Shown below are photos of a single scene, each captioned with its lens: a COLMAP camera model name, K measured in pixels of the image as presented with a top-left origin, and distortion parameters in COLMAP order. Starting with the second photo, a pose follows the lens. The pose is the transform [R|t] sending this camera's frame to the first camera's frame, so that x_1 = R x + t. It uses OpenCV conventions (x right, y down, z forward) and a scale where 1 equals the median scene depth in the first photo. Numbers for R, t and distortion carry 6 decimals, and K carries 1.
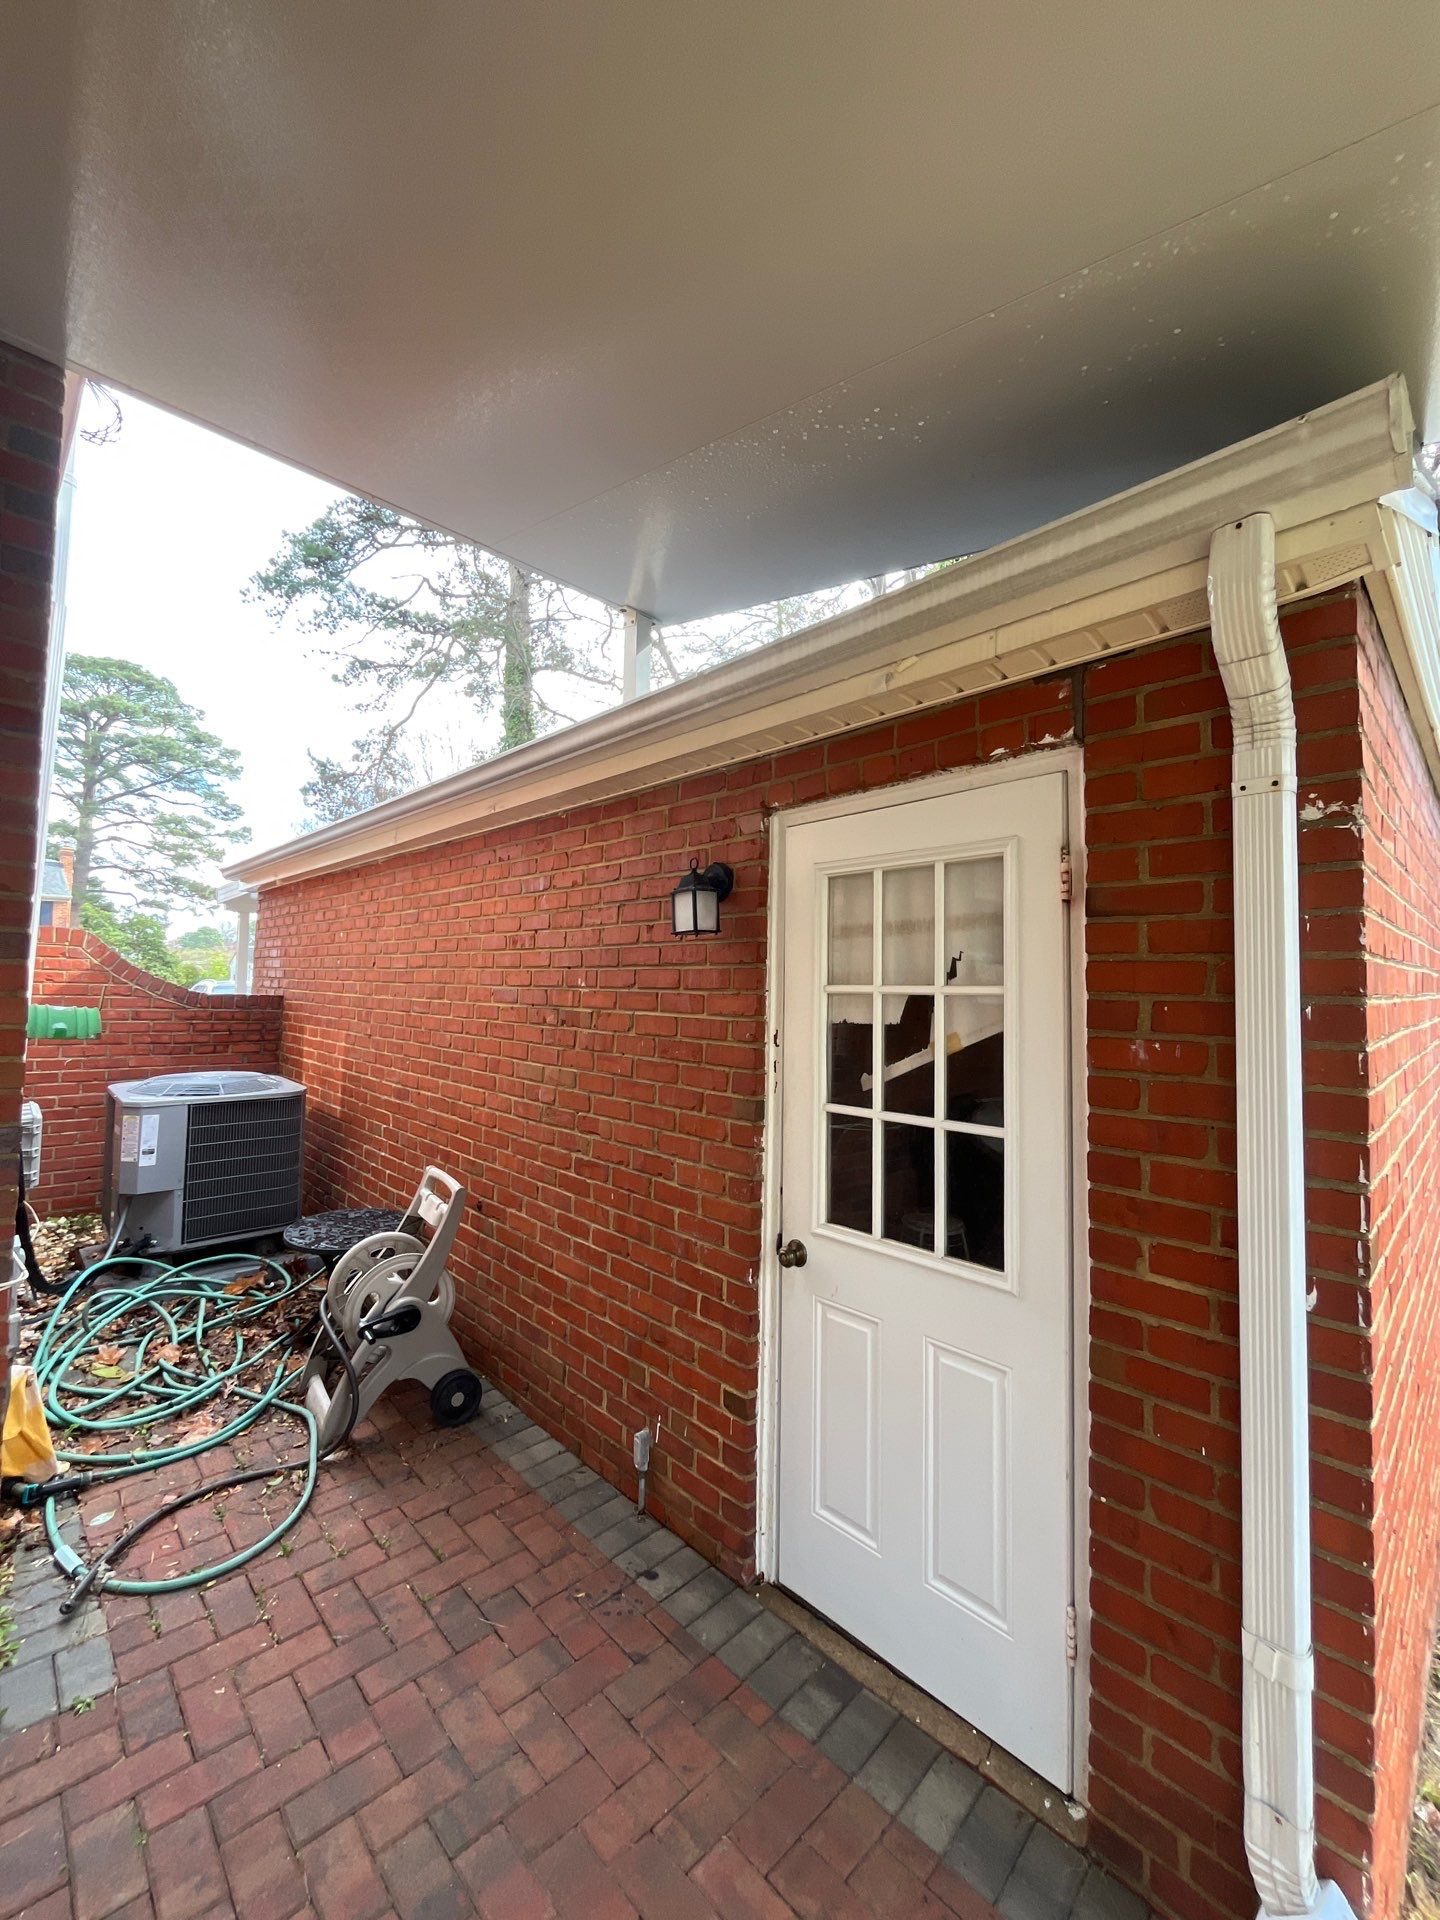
lens RADIAL K [[775.4, 0, 720.0], [0, 775.4, 955.7], [0, 0, 1]] dist [-0.002014, -0.000687]
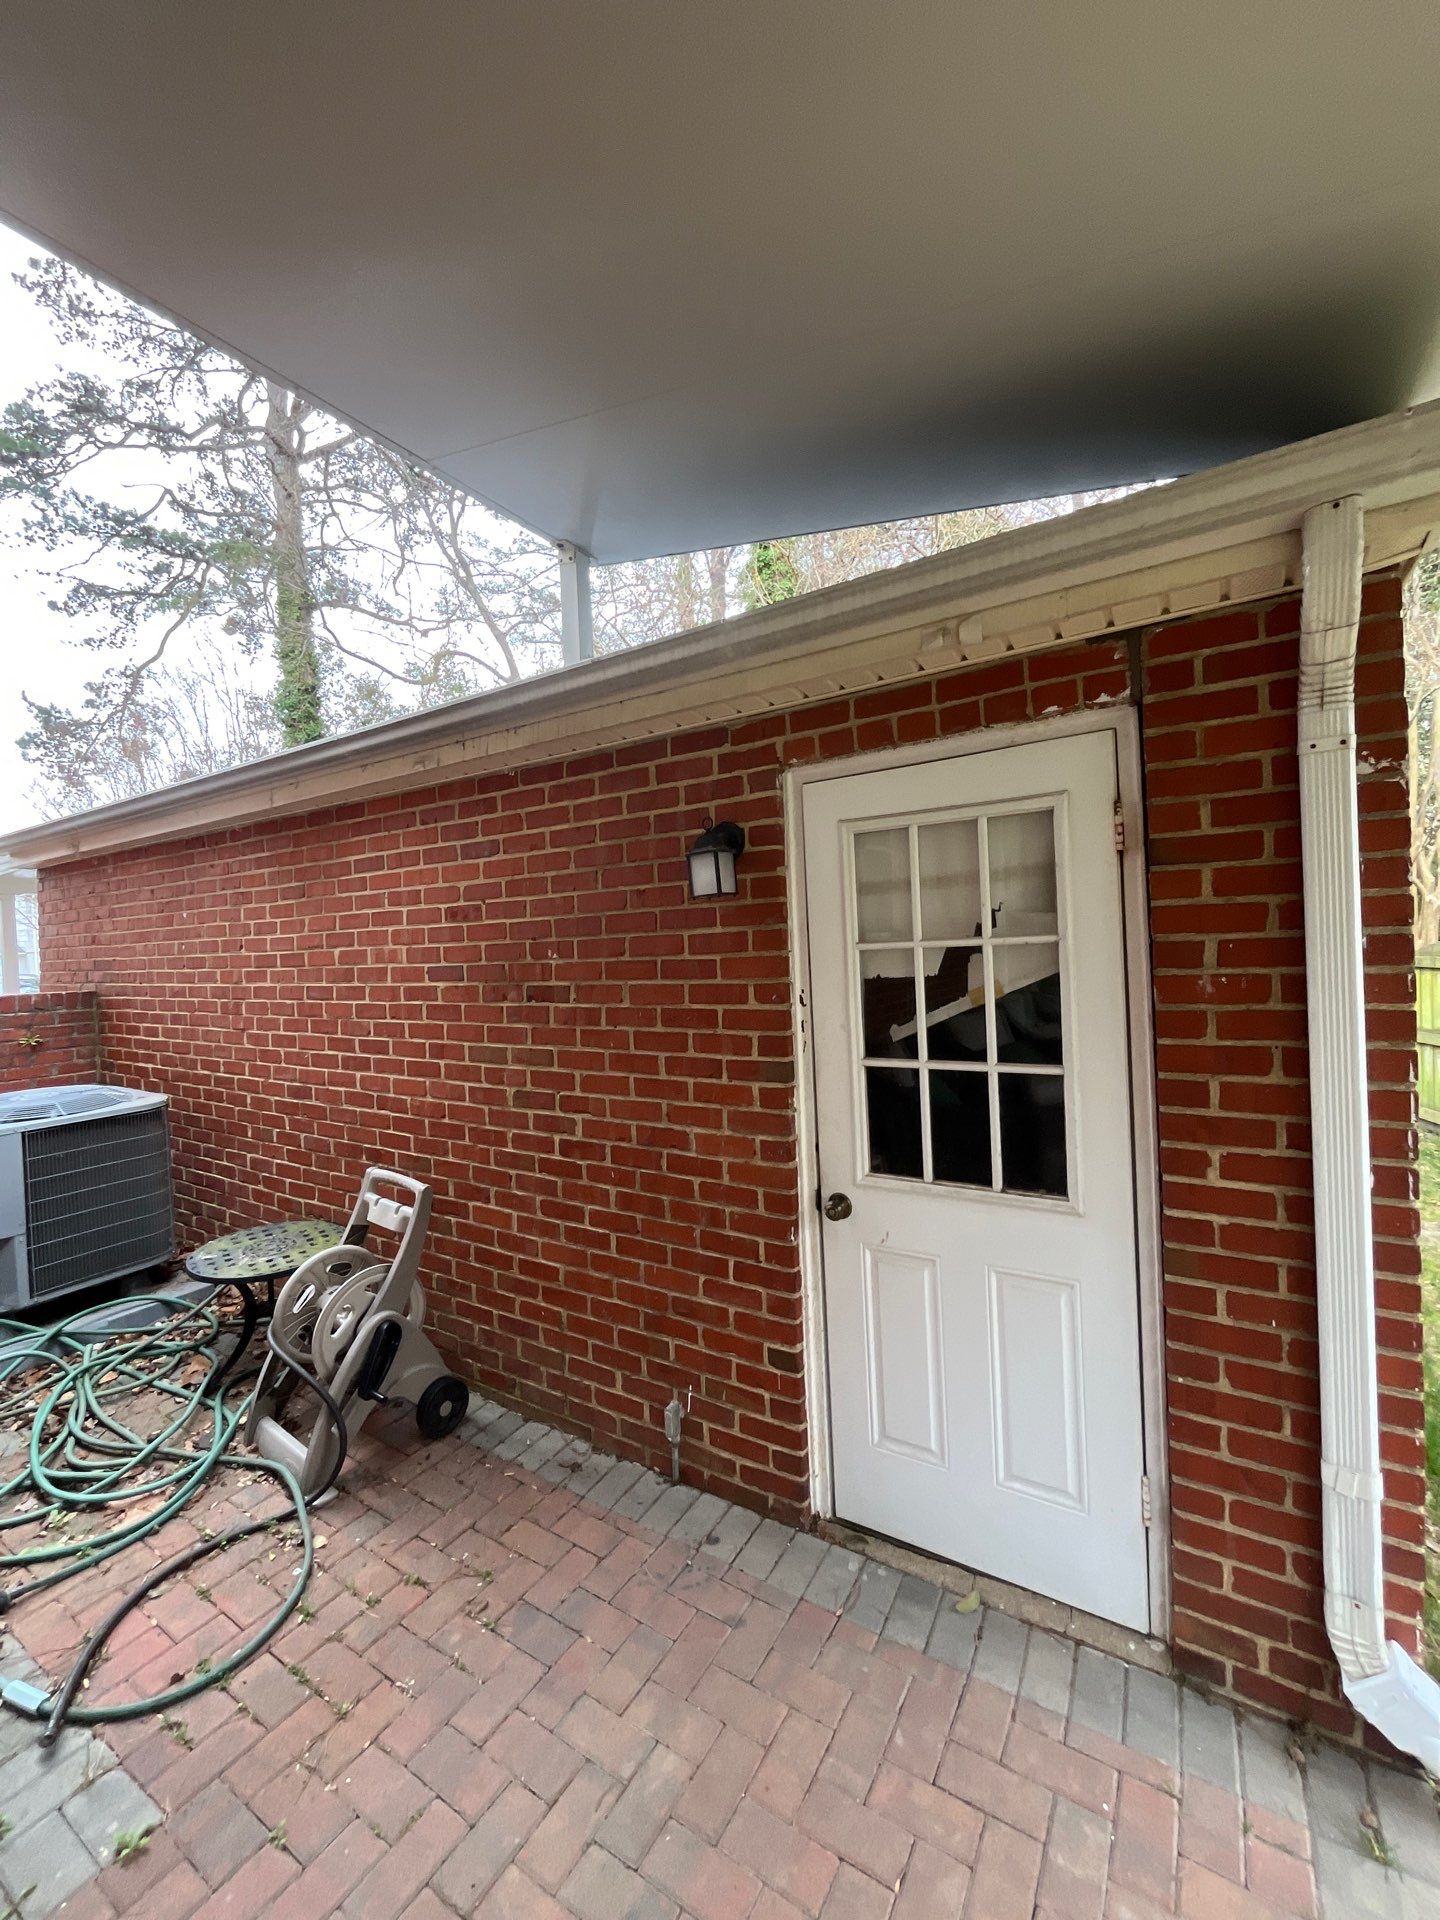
lens RADIAL K [[775.4, 0, 720.0], [0, 775.4, 955.7], [0, 0, 1]] dist [-0.002014, -0.000687]
pose [[0.968959, -0.063141, 0.239022, -0.262516], [0.049359, 0.996778, 0.063218, -0.015819], [-0.242244, -0.049458, 0.968954, 0.061982]]
